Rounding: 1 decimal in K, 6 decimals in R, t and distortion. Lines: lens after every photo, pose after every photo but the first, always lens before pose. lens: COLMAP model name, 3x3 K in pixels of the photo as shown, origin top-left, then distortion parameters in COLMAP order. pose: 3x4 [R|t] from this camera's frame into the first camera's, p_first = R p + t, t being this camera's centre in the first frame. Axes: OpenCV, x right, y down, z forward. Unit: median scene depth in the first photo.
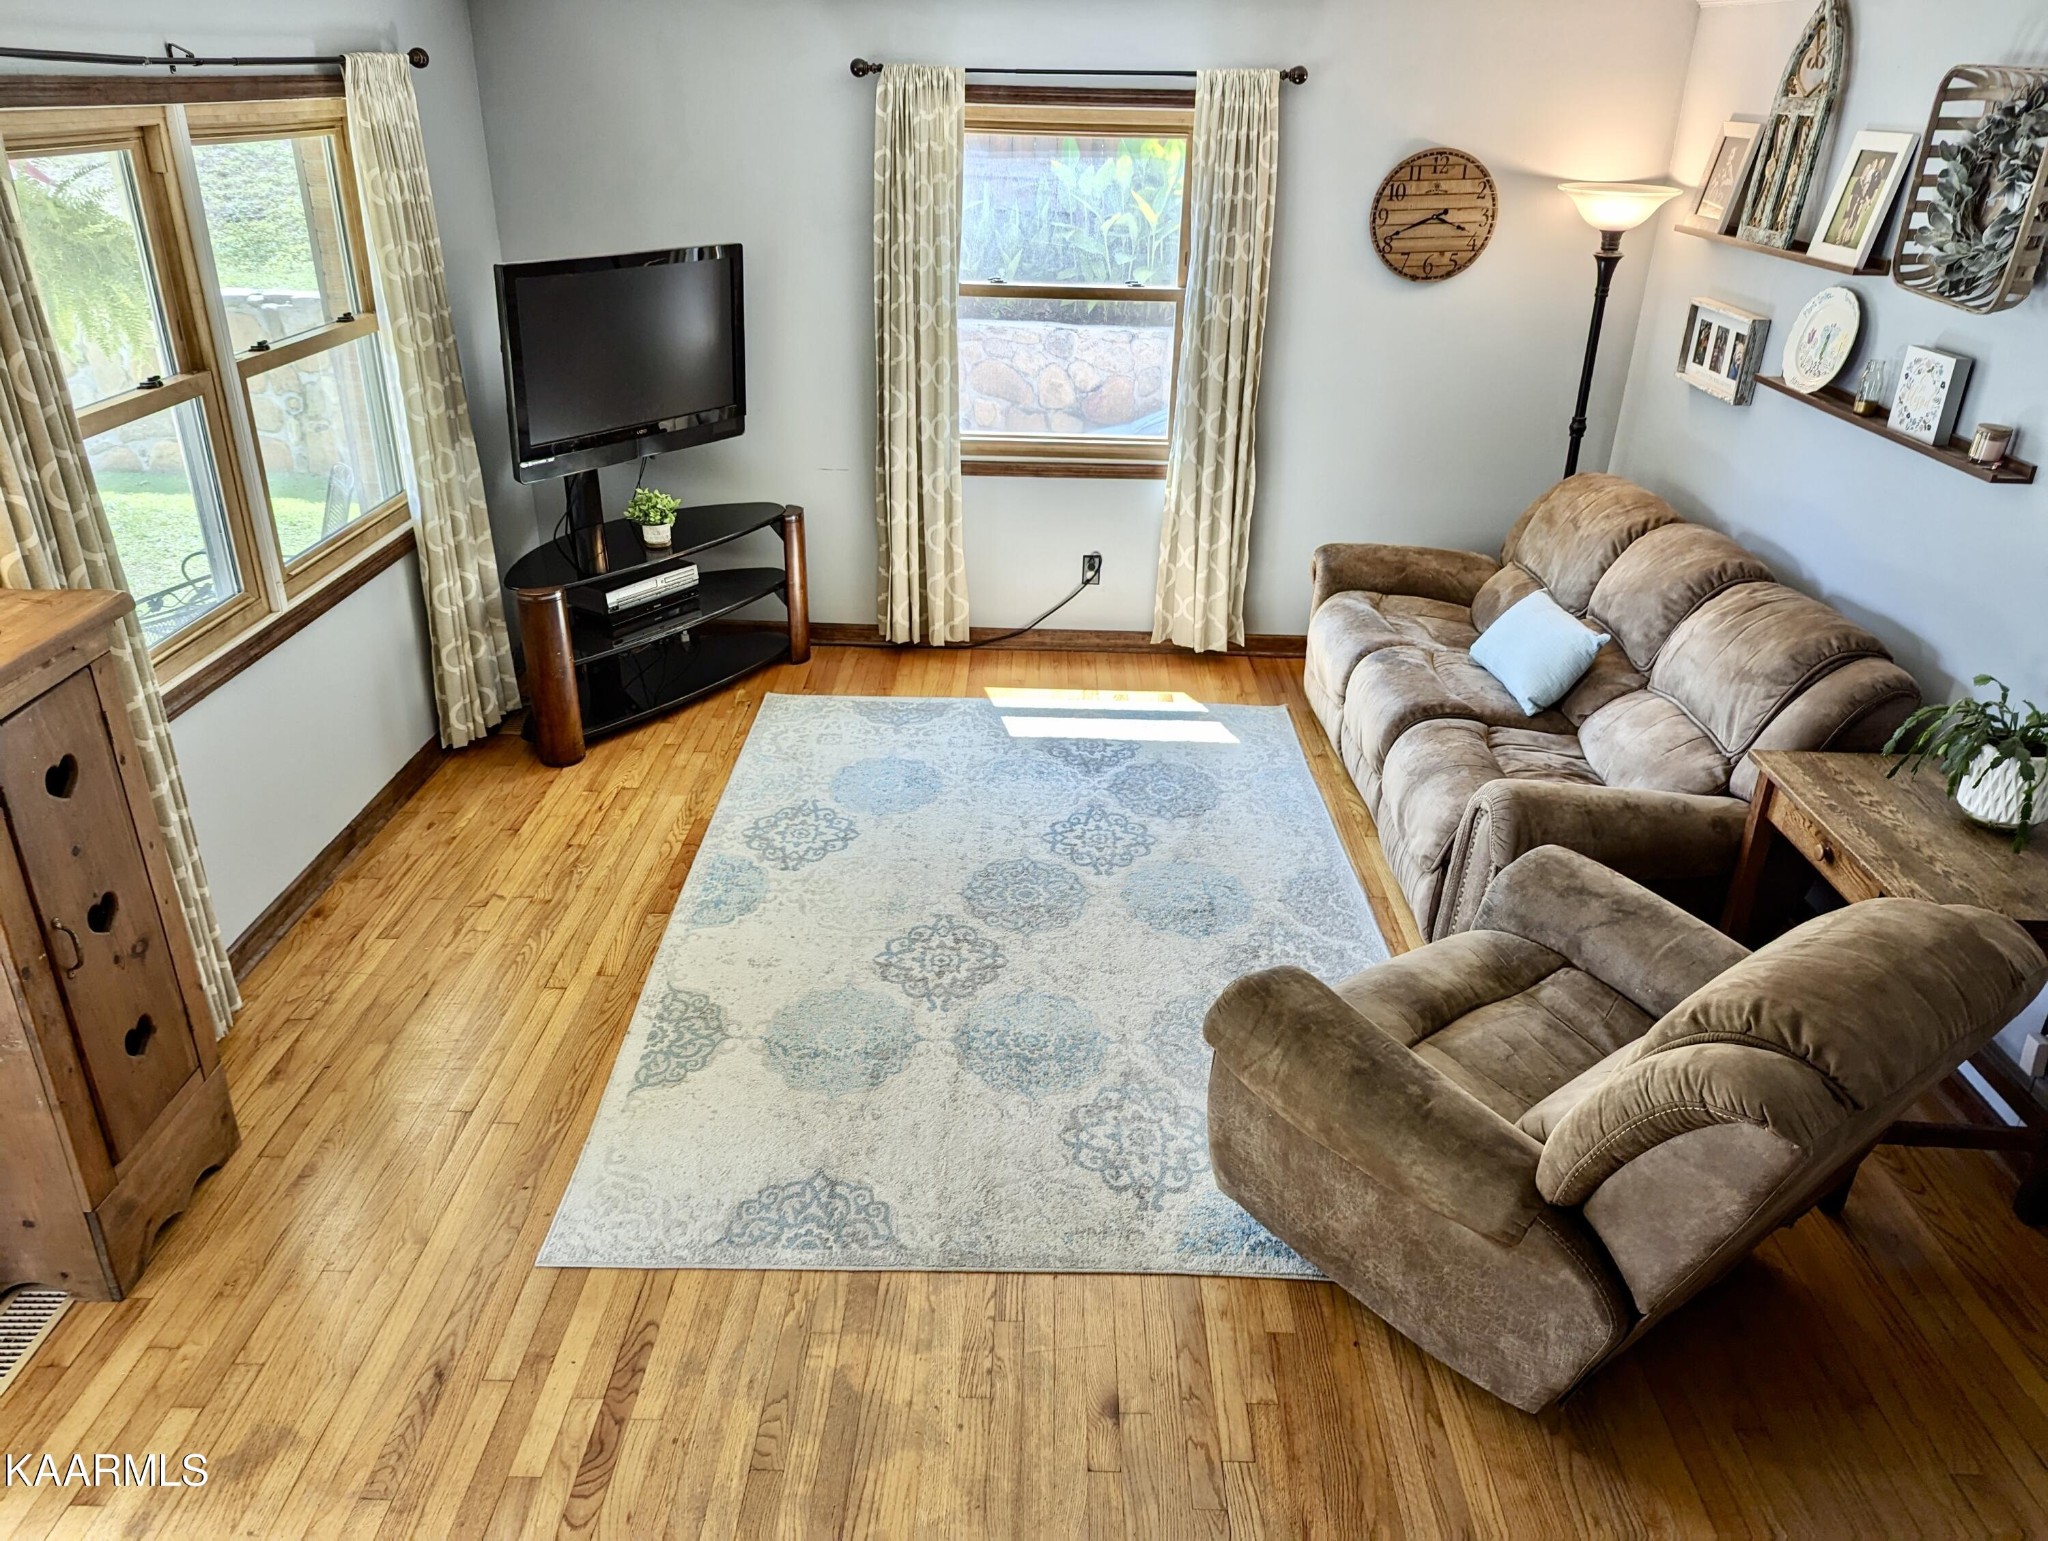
lens RADIAL K [[1447.7, 0, 1021.1], [0, 1447.7, 780.6], [0, 0, 1]] dist [0.050025, -0.071891]
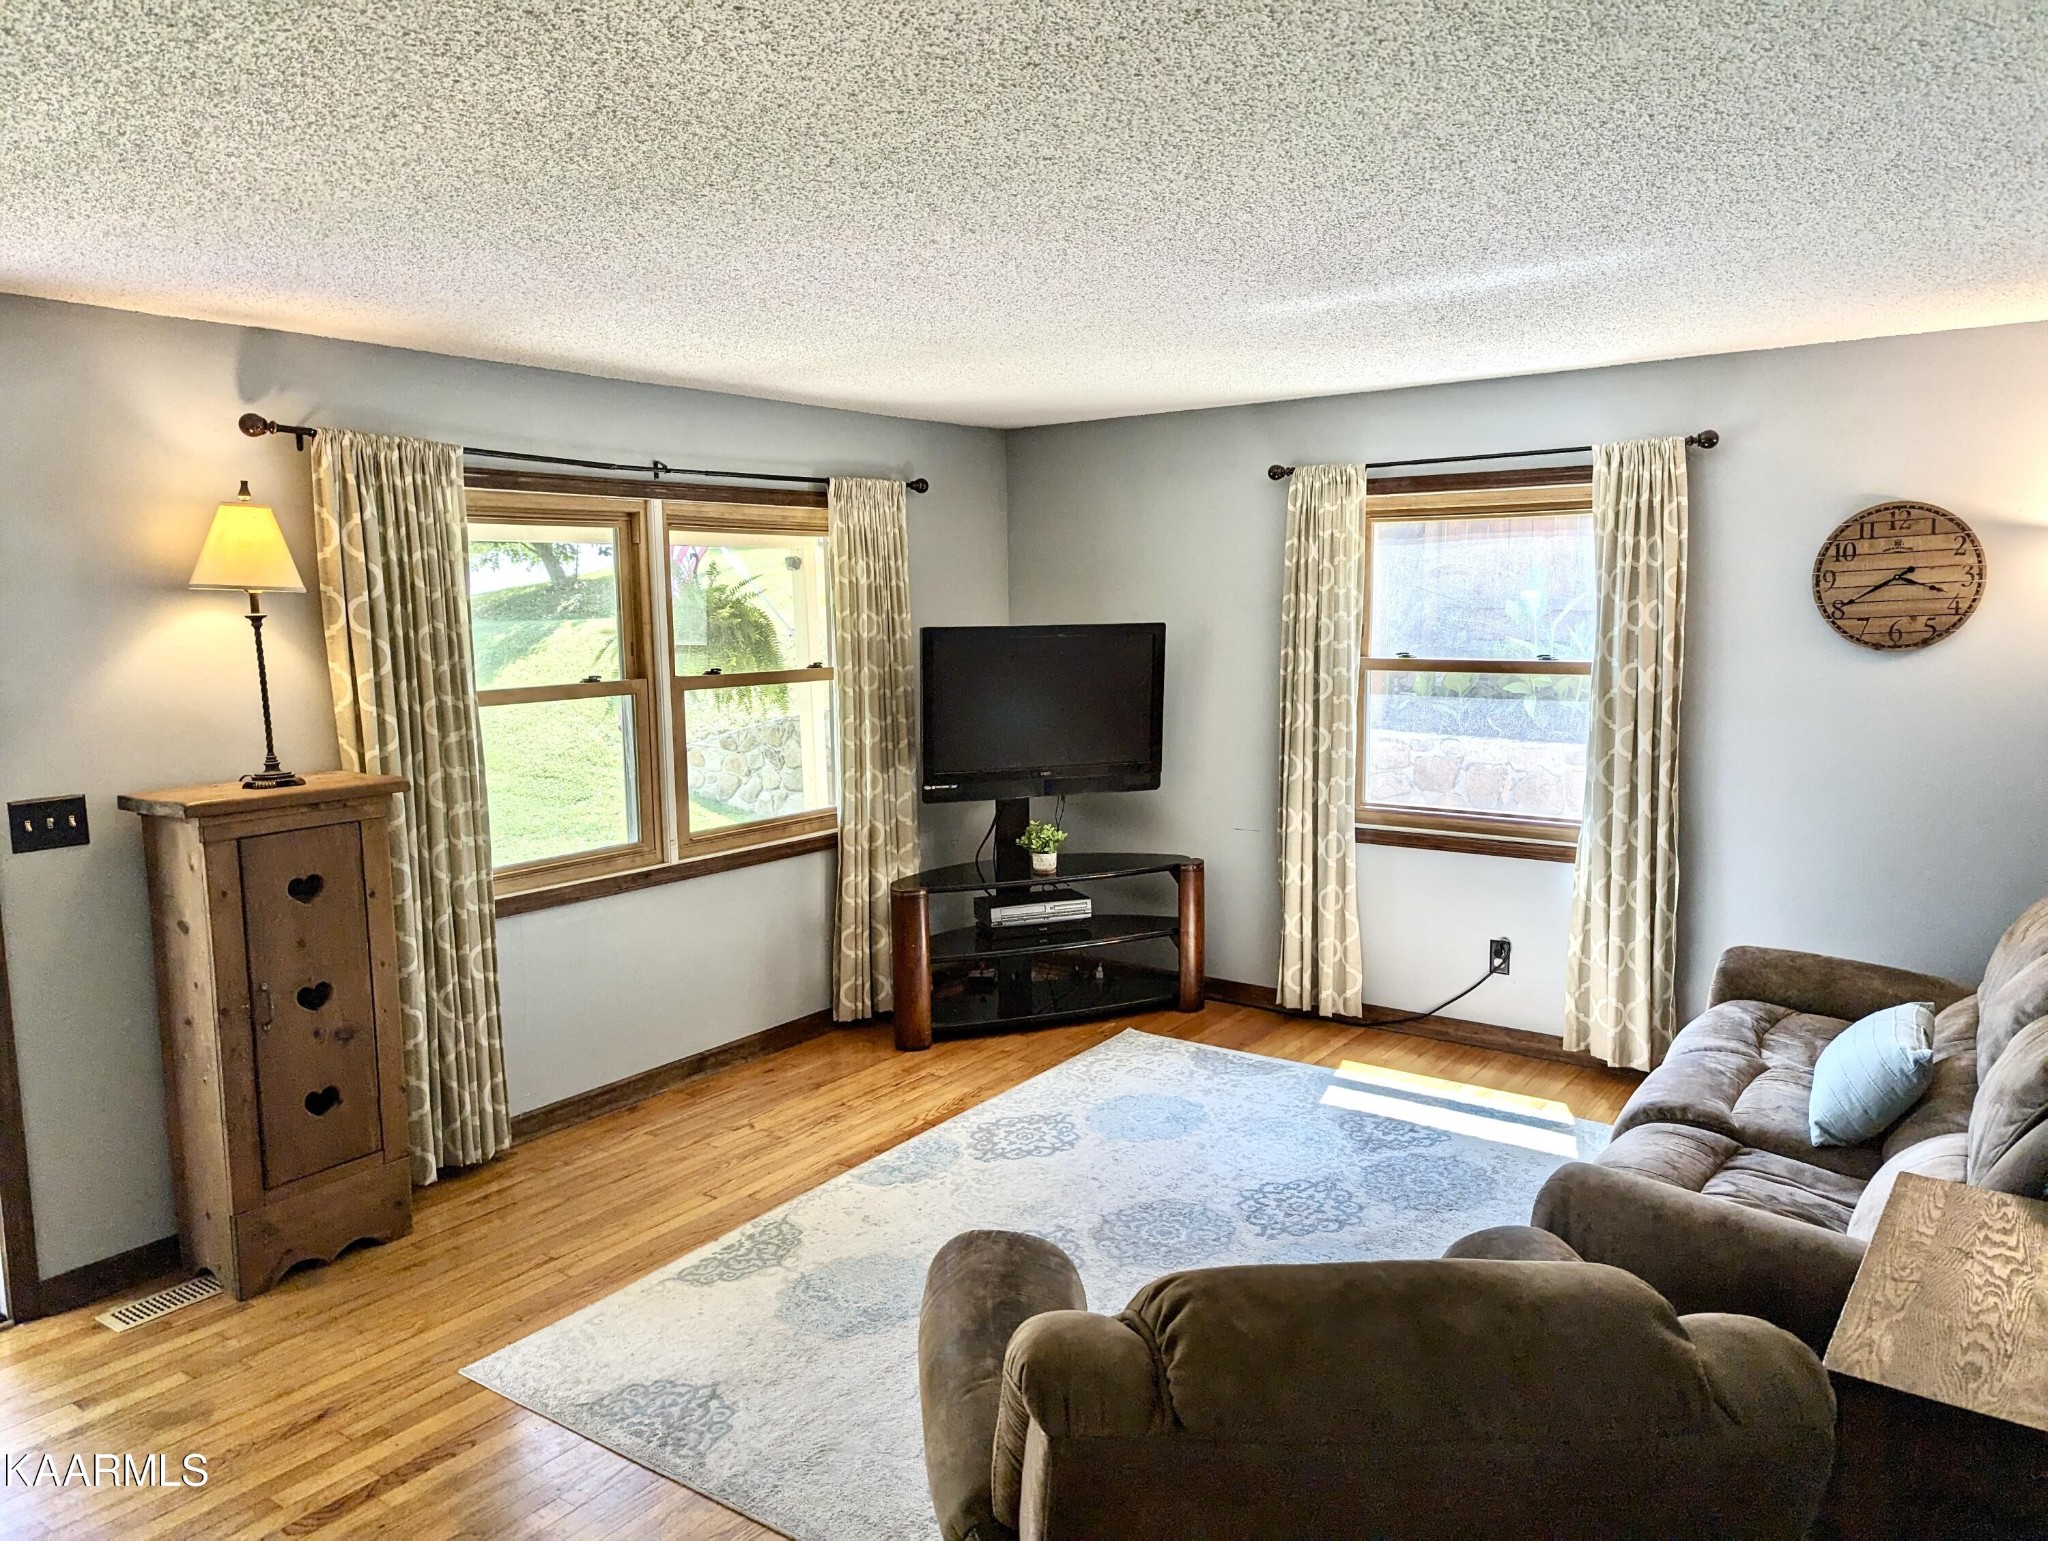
lens RADIAL K [[1447.3, 0, 1011.0], [0, 1447.3, 768.1], [0, 0, 1]] dist [0.066197, -0.073213]
pose [[0.813927, 0.039599, -0.579616, 0.364992], [-0.225167, 0.941197, -0.251890, 0.045969], [0.535558, 0.335531, 0.774982, 0.107297]]
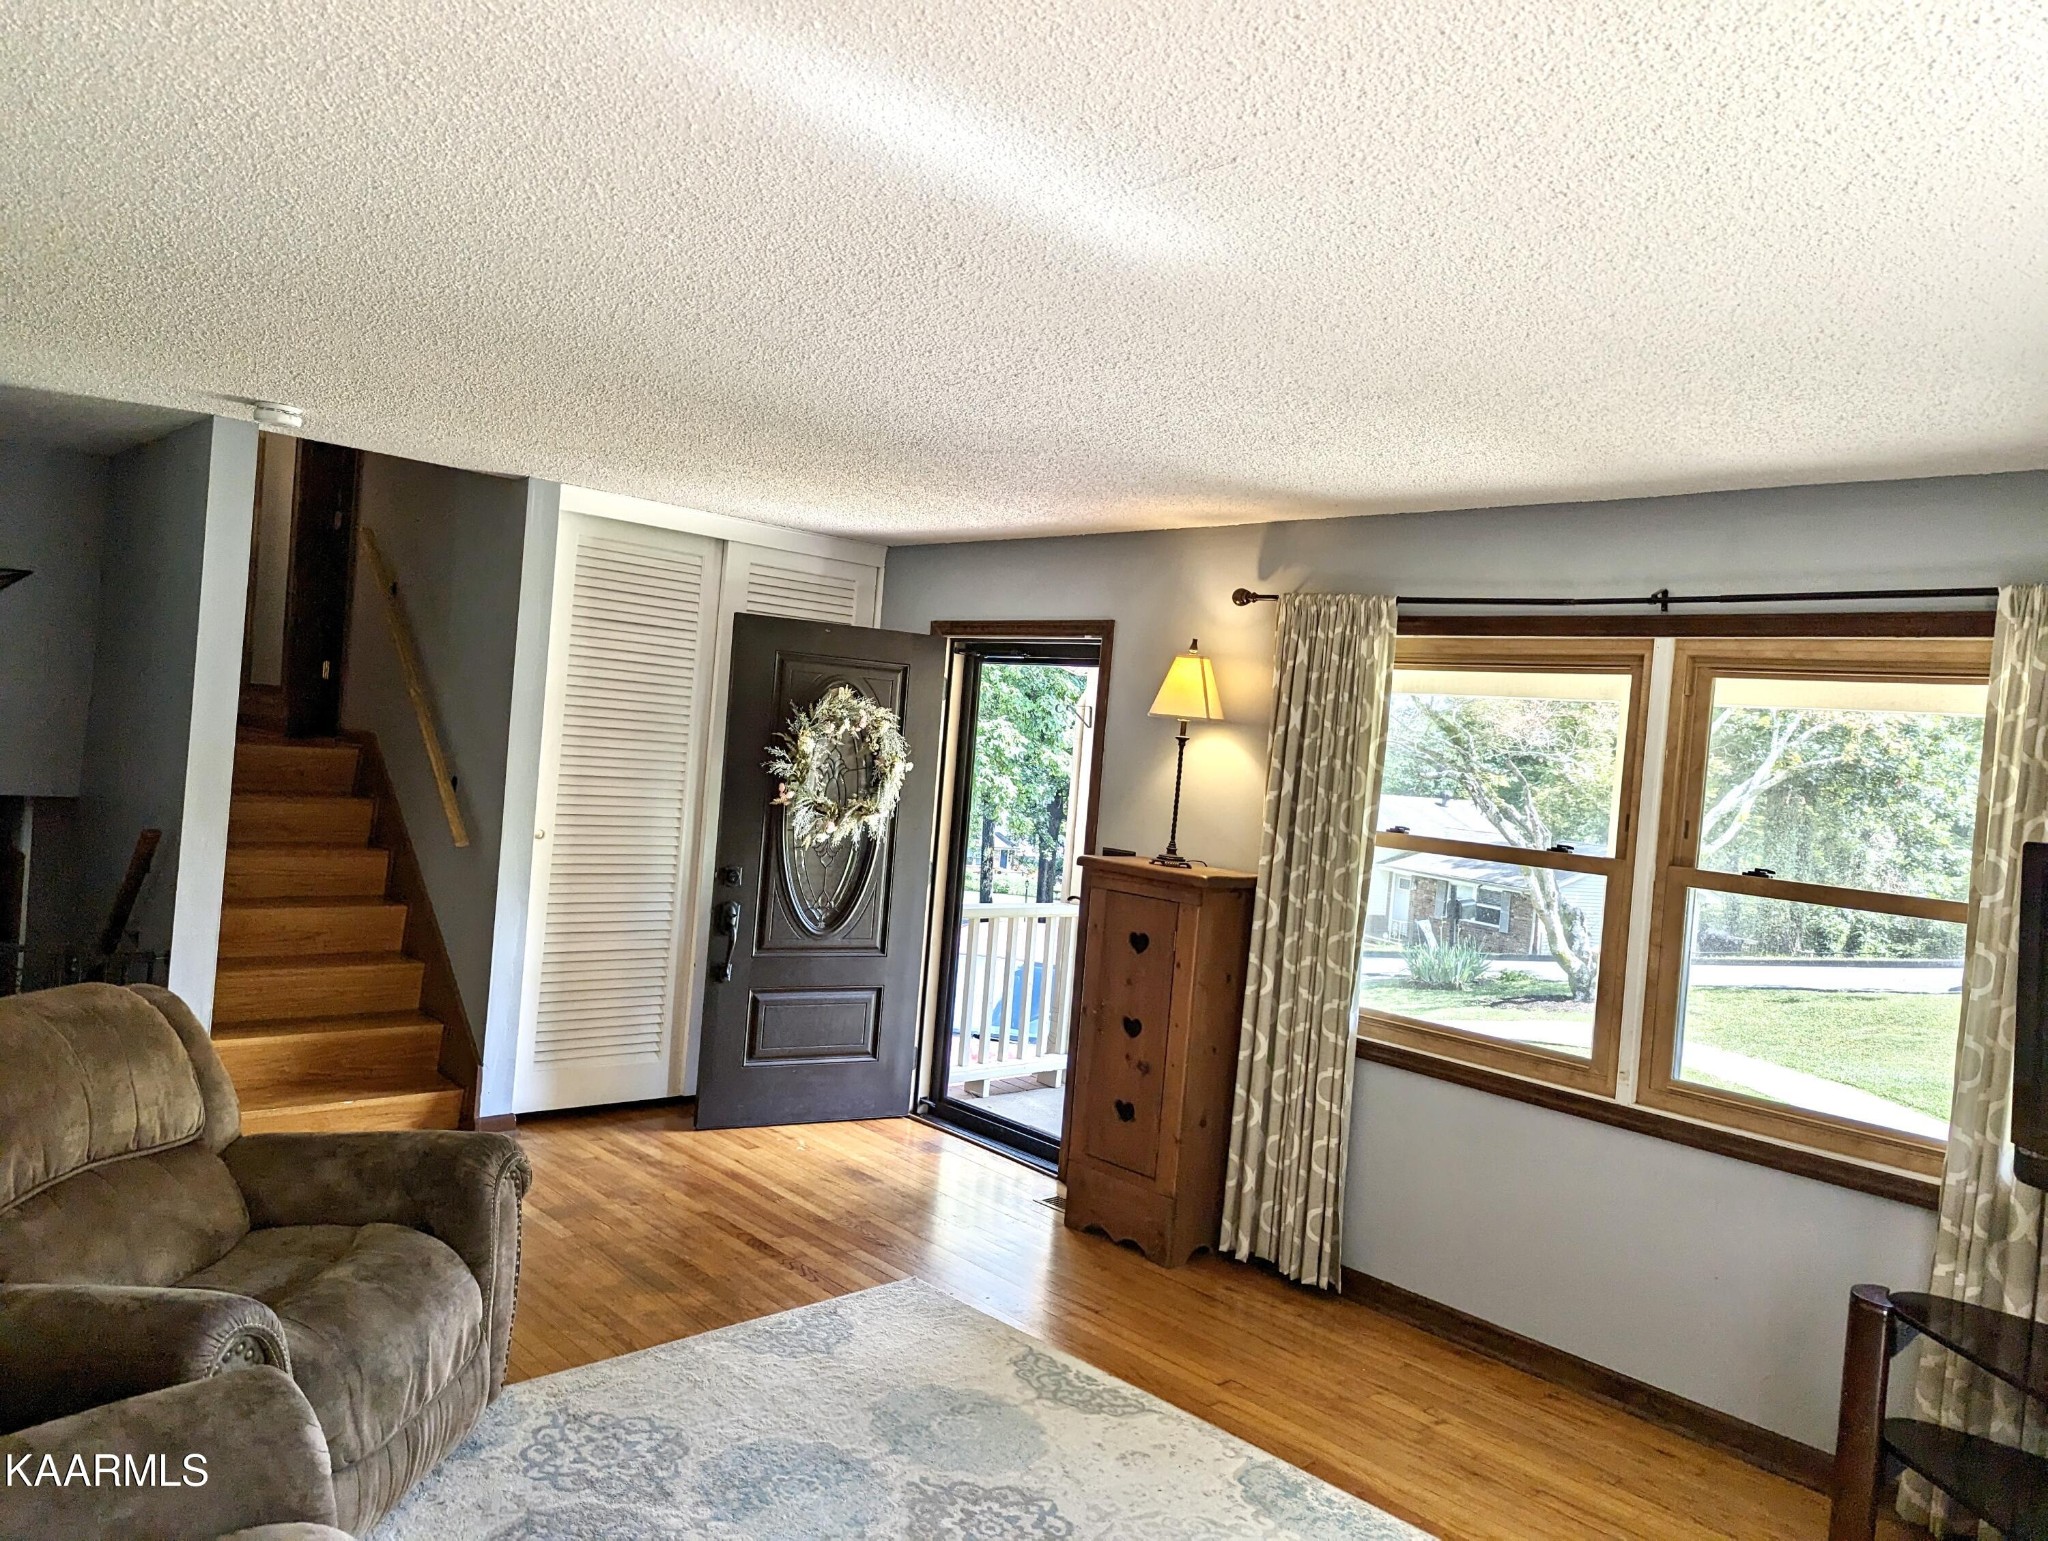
lens RADIAL K [[1442.9, 0, 1010.1], [0, 1442.9, 751.7], [0, 0, 1]] dist [0.083161, -0.084509]
pose [[-0.716949, -0.066775, -0.693920, 0.380358], [-0.383757, 0.868810, 0.312888, -0.363683], [0.581992, 0.490622, -0.648518, 0.986677]]
